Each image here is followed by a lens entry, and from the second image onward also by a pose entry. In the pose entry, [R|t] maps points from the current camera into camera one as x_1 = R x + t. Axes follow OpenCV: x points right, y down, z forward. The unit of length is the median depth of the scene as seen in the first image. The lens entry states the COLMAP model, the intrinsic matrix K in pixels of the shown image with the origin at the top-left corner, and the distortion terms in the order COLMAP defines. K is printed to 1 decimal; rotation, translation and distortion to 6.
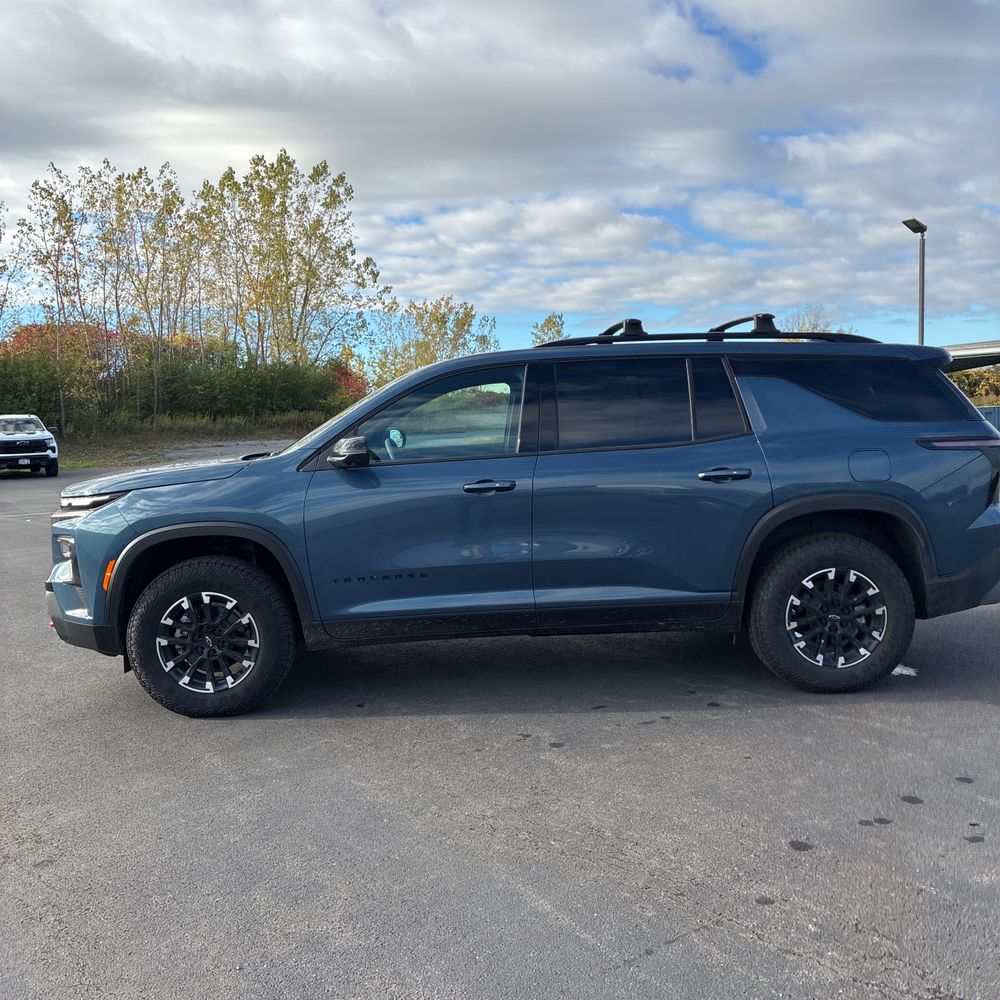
lens RADIAL K [[1005.4, 0, 499.1], [0, 1005.4, 488.7], [0, 0, 1]] dist [0.026358, -0.012260]
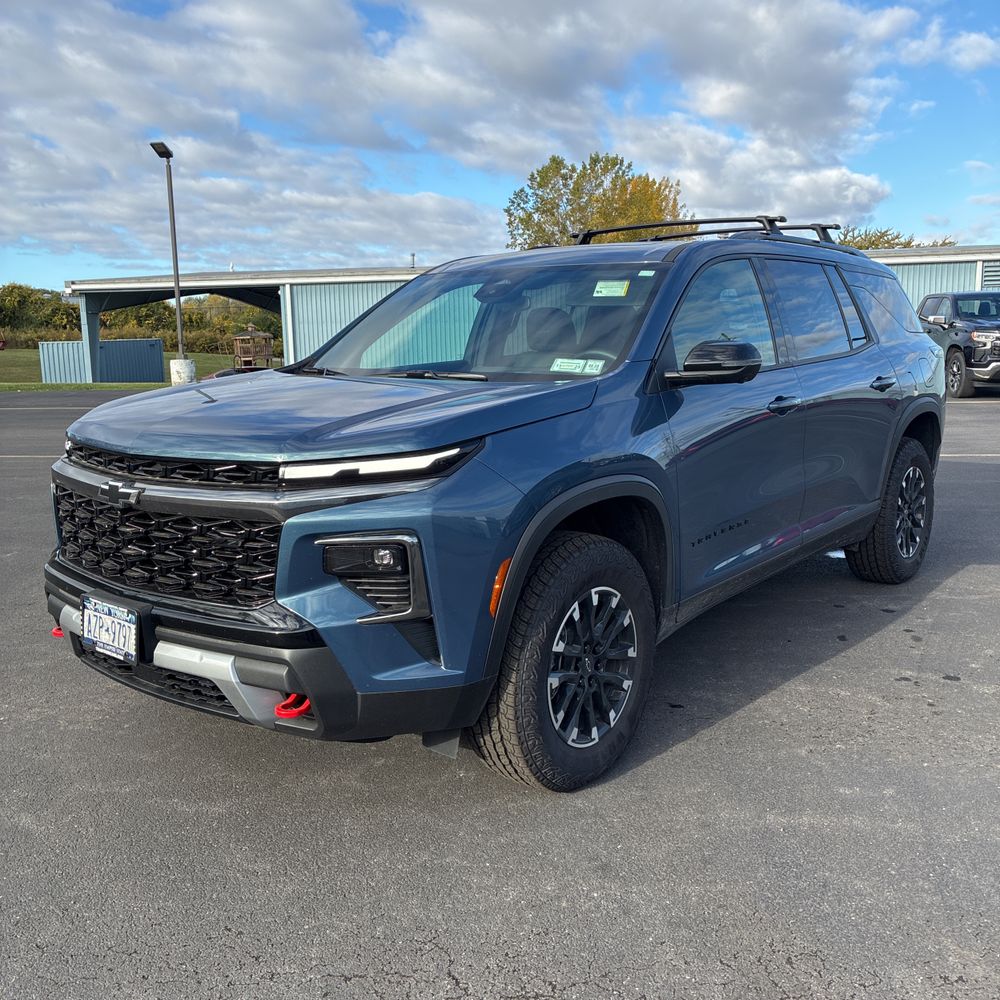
lens RADIAL K [[1020.1, 0, 500.8], [0, 1020.1, 476.8], [0, 0, 1]] dist [0.032370, -0.008166]
pose [[0.647253, -0.093805, 0.756481, -0.079639], [0.056801, 0.995575, 0.074854, -0.001787], [-0.760156, -0.005481, 0.649718, 0.062121]]
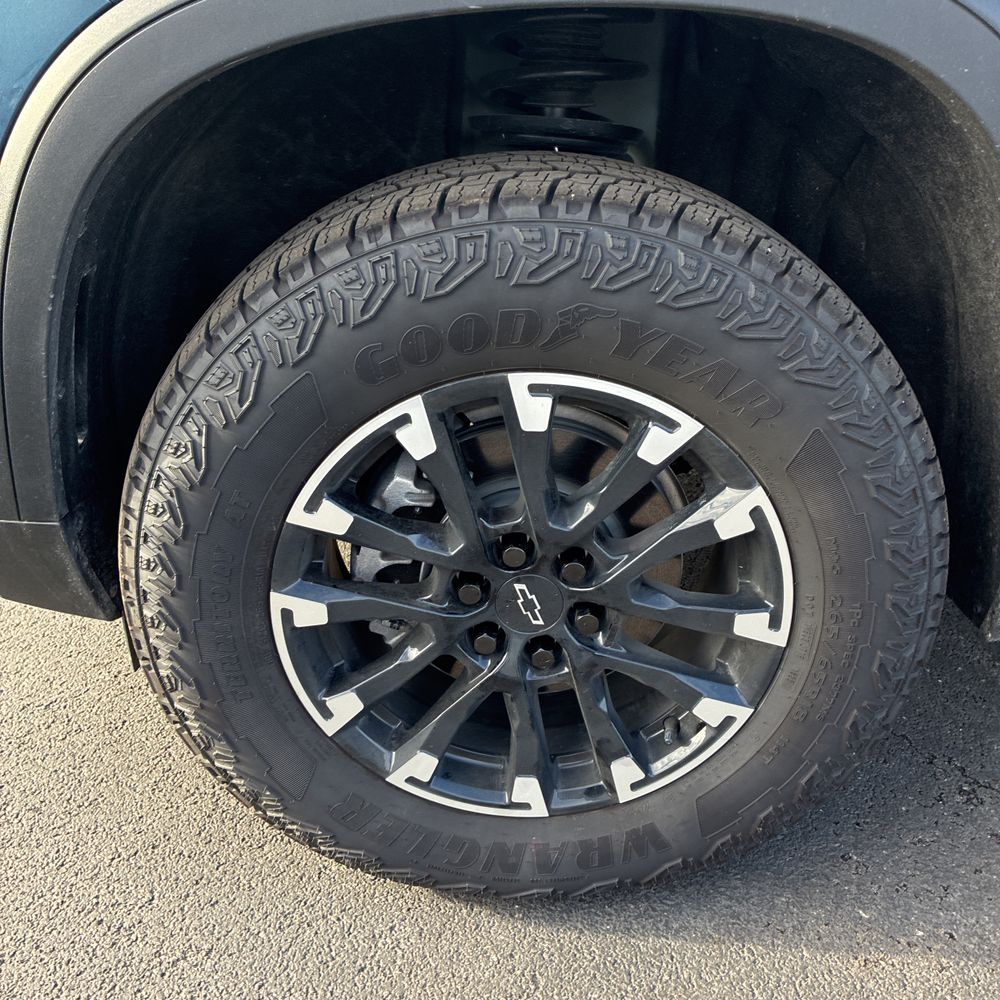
lens RADIAL K [[997.0, 0, 497.2], [0, 997.0, 475.4], [0, 0, 1]] dist [0.022215, 0.021589]
pose [[0.999190, 0.024543, -0.031882, -0.028724], [-0.011345, 0.932112, 0.361991, 0.005624], [0.038602, -0.361336, 0.931636, 0.082178]]
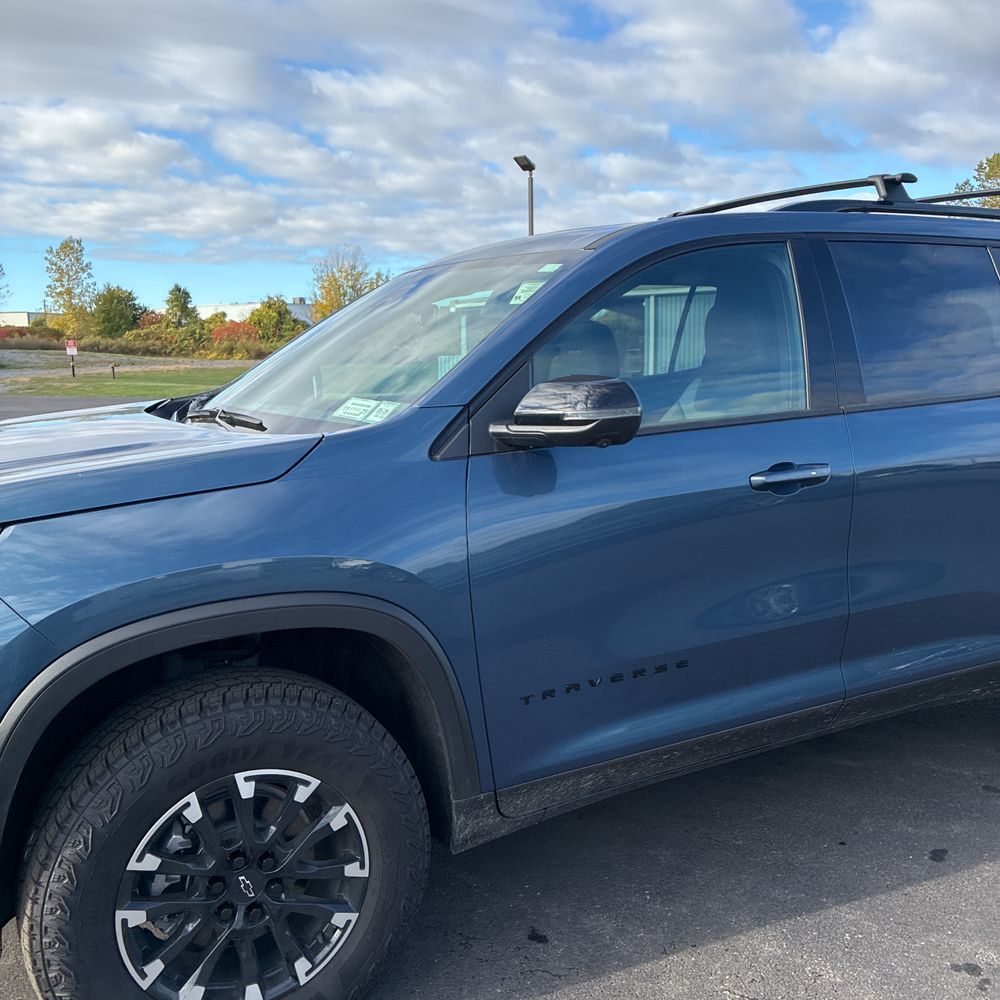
lens RADIAL K [[1006.8, 0, 483.3], [0, 1006.8, 510.3], [0, 0, 1]] dist [0.010231, 0.025892]
pose [[0.900901, -0.056182, 0.430373, -0.036630], [0.022072, 0.996234, 0.083848, -0.003005], [-0.433463, -0.066039, 0.898748, 0.060316]]
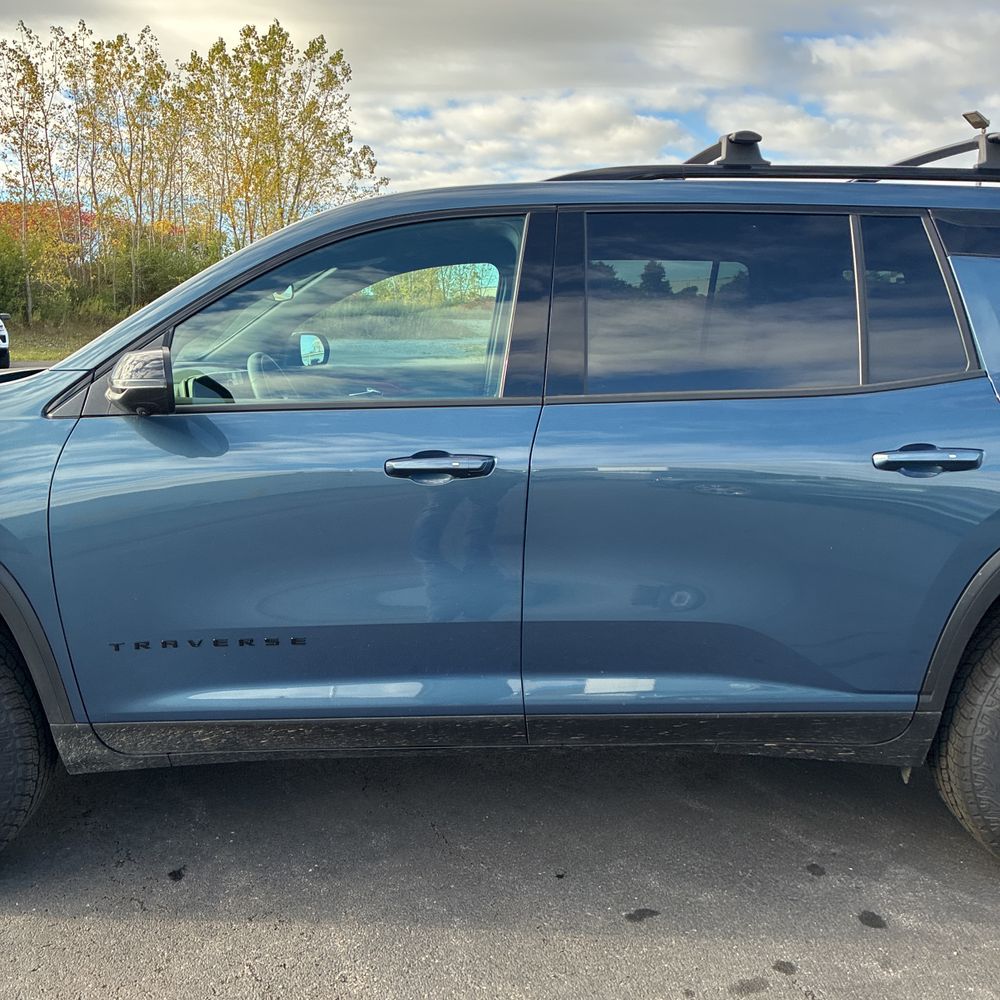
lens RADIAL K [[997.0, 0, 497.2], [0, 997.0, 475.4], [0, 0, 1]] dist [0.022215, 0.021589]
pose [[0.999244, 0.038840, 0.001700, 0.001764], [-0.038850, 0.995975, 0.080771, -0.003702], [0.001444, -0.080776, 0.996731, 0.051499]]
